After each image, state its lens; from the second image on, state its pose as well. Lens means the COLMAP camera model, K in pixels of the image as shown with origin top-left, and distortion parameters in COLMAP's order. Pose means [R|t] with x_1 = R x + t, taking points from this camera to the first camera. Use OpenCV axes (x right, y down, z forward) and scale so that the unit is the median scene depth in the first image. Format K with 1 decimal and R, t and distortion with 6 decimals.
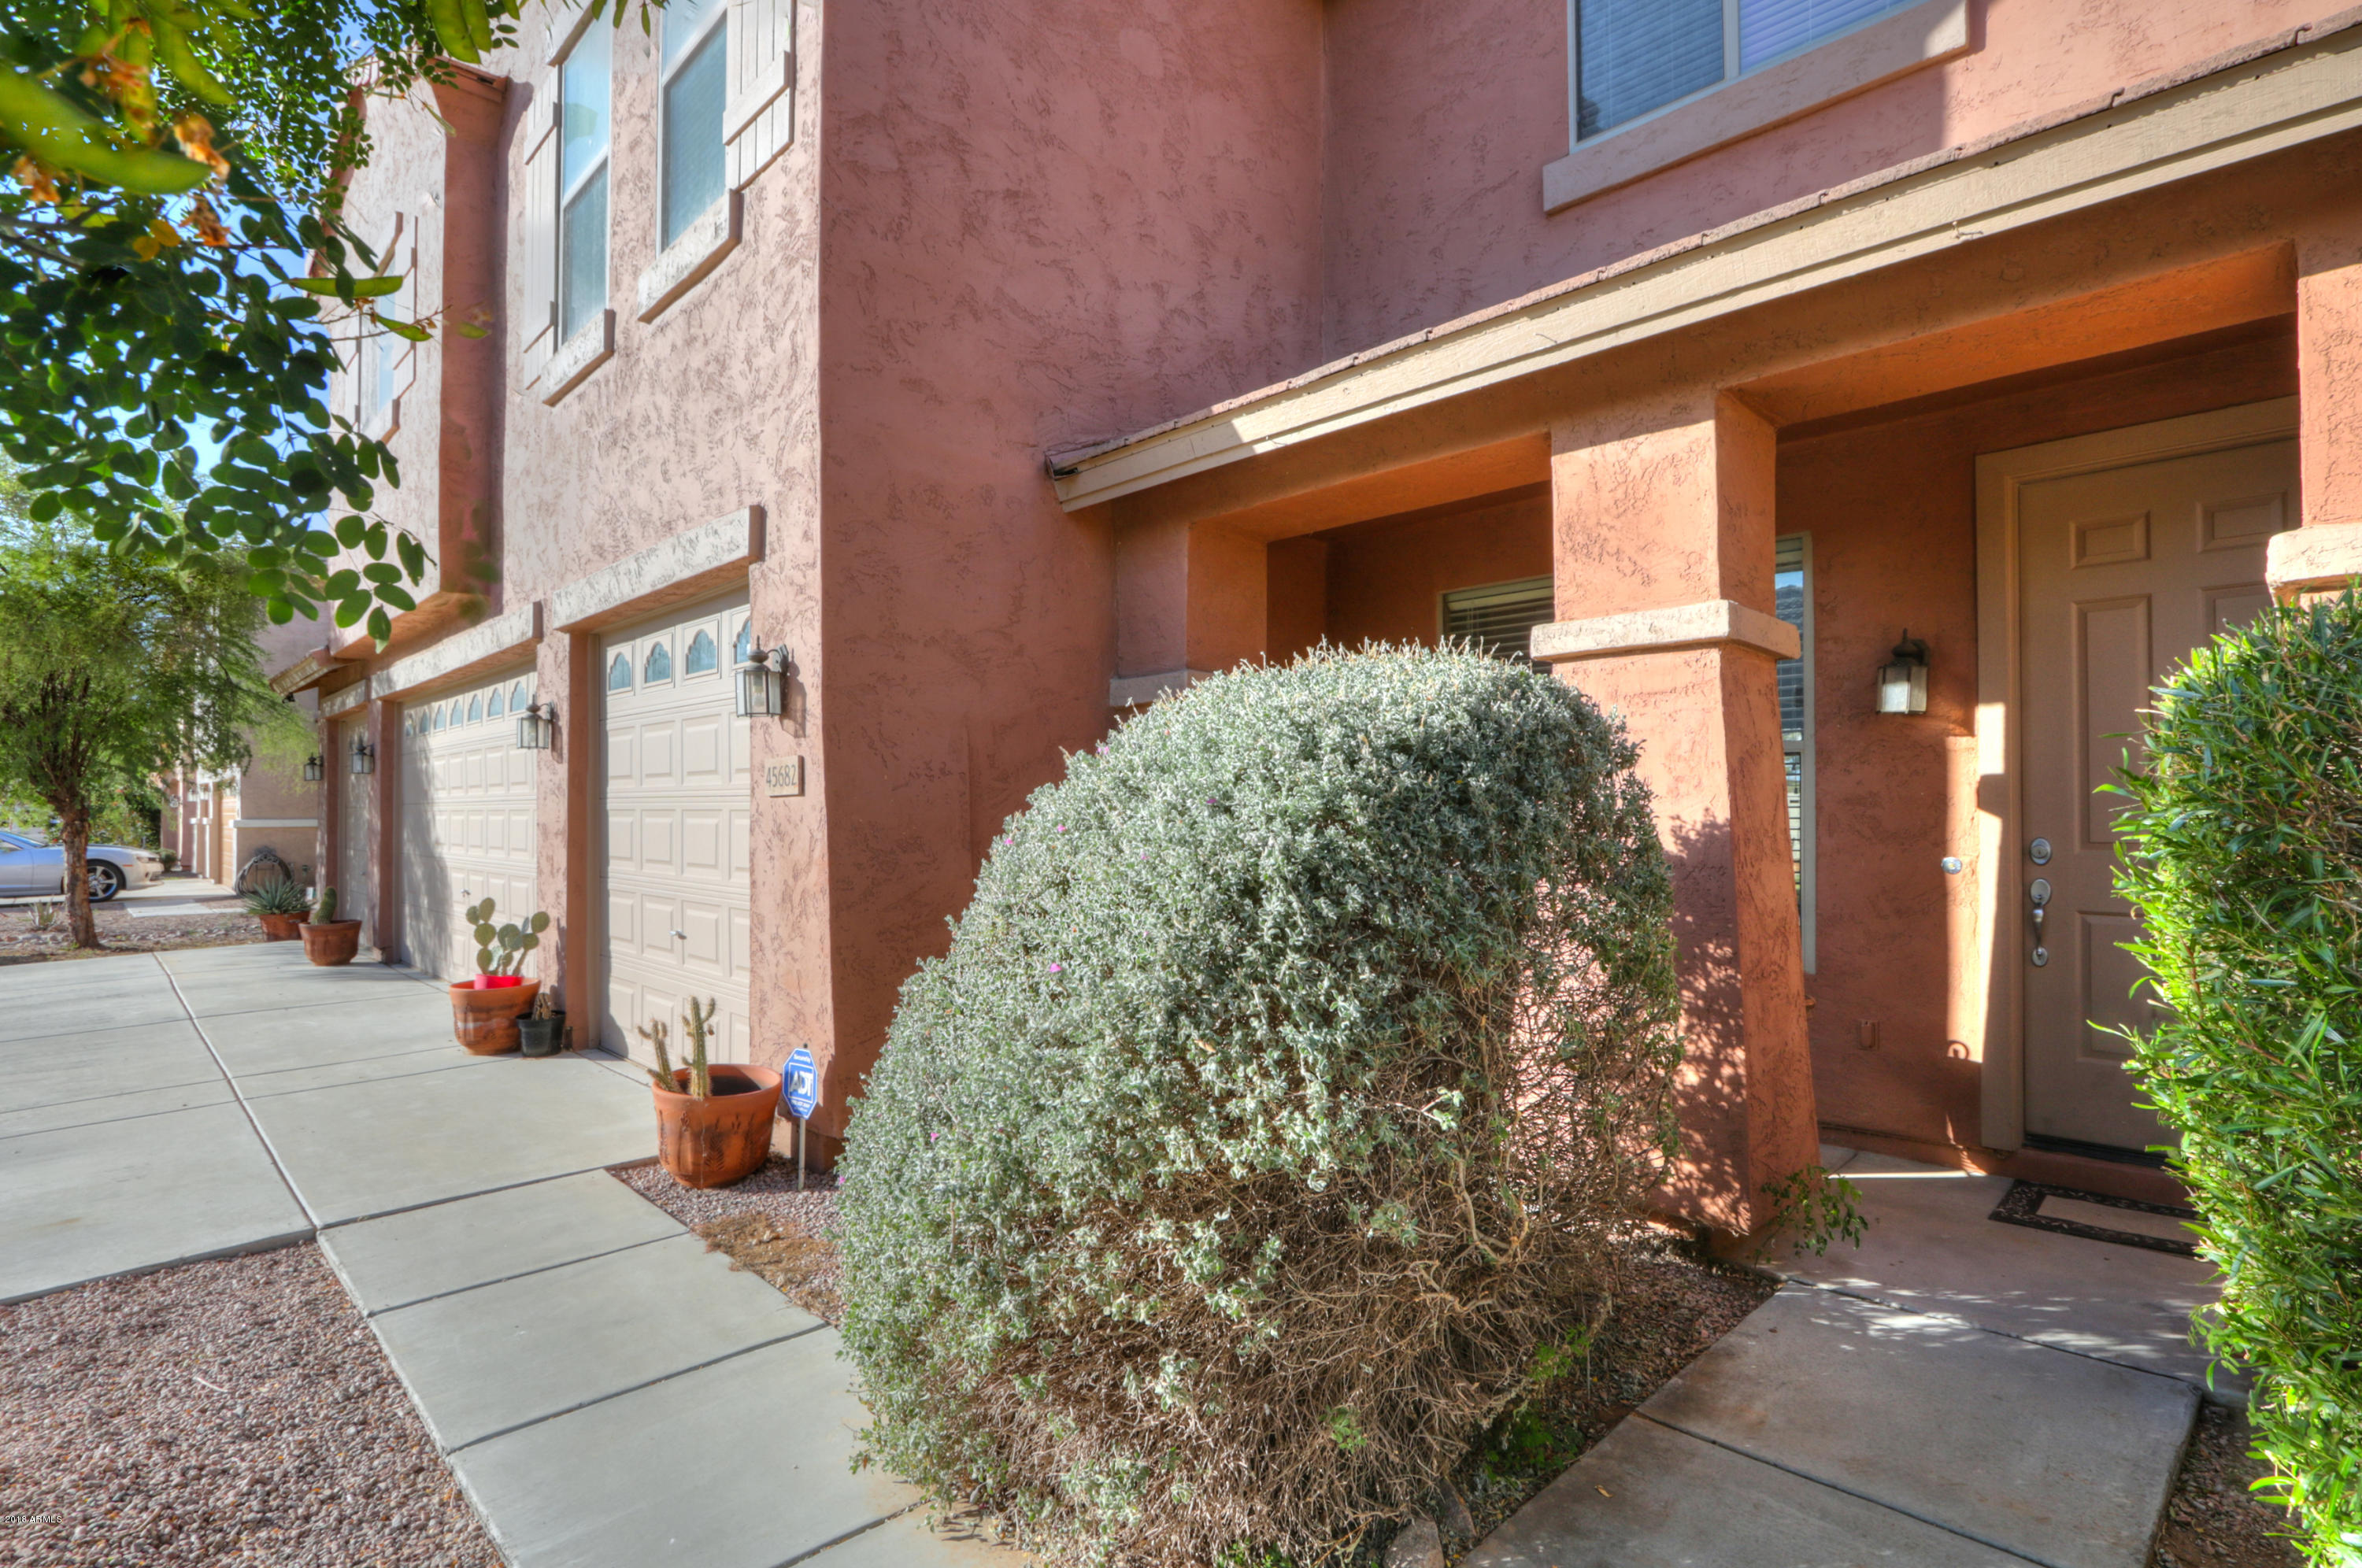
lens RADIAL K [[1105.9, 0, 1213.5], [0, 1105.9, 795.7], [0, 0, 1]] dist [-0.016427, 0.000003]
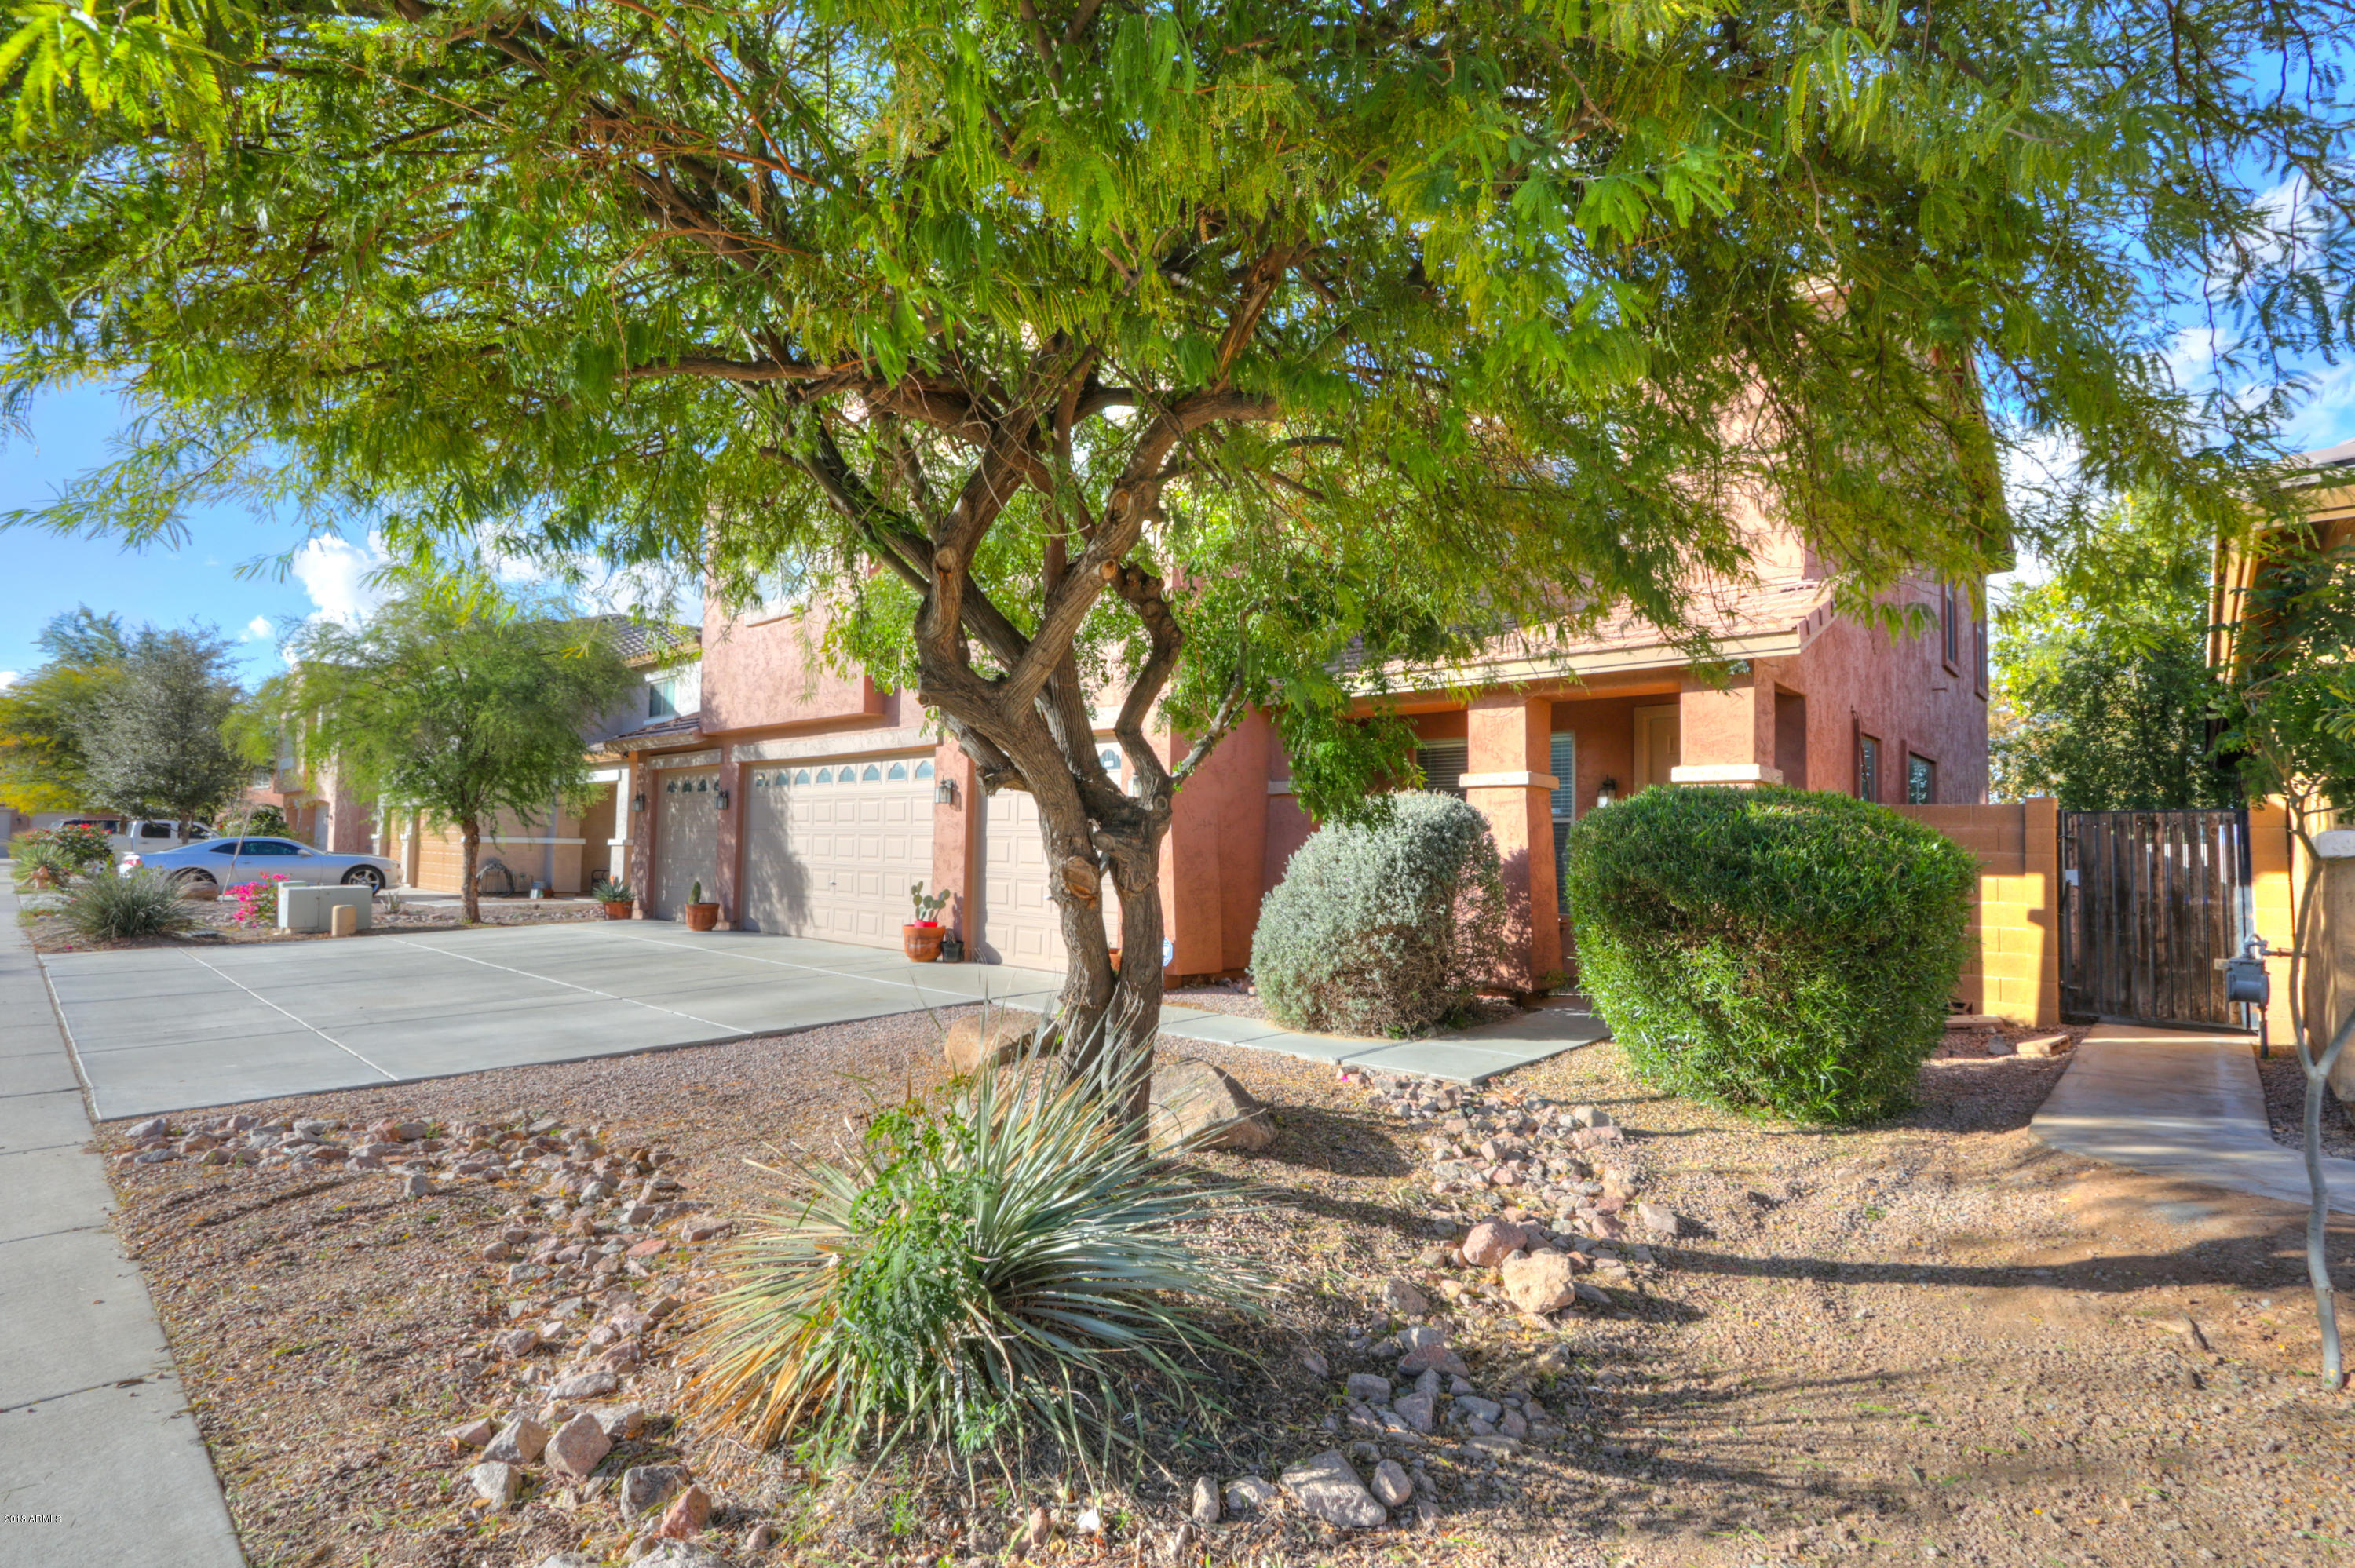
lens RADIAL K [[1102.6, 0, 1209.9], [0, 1102.6, 795.7], [0, 0, 1]] dist [-0.016427, 0.000003]
pose [[0.997415, 0.023004, 0.068068, -0.630028], [-0.020658, 0.999175, -0.034977, 0.002182], [-0.068816, 0.033480, 0.997067, -2.054344]]
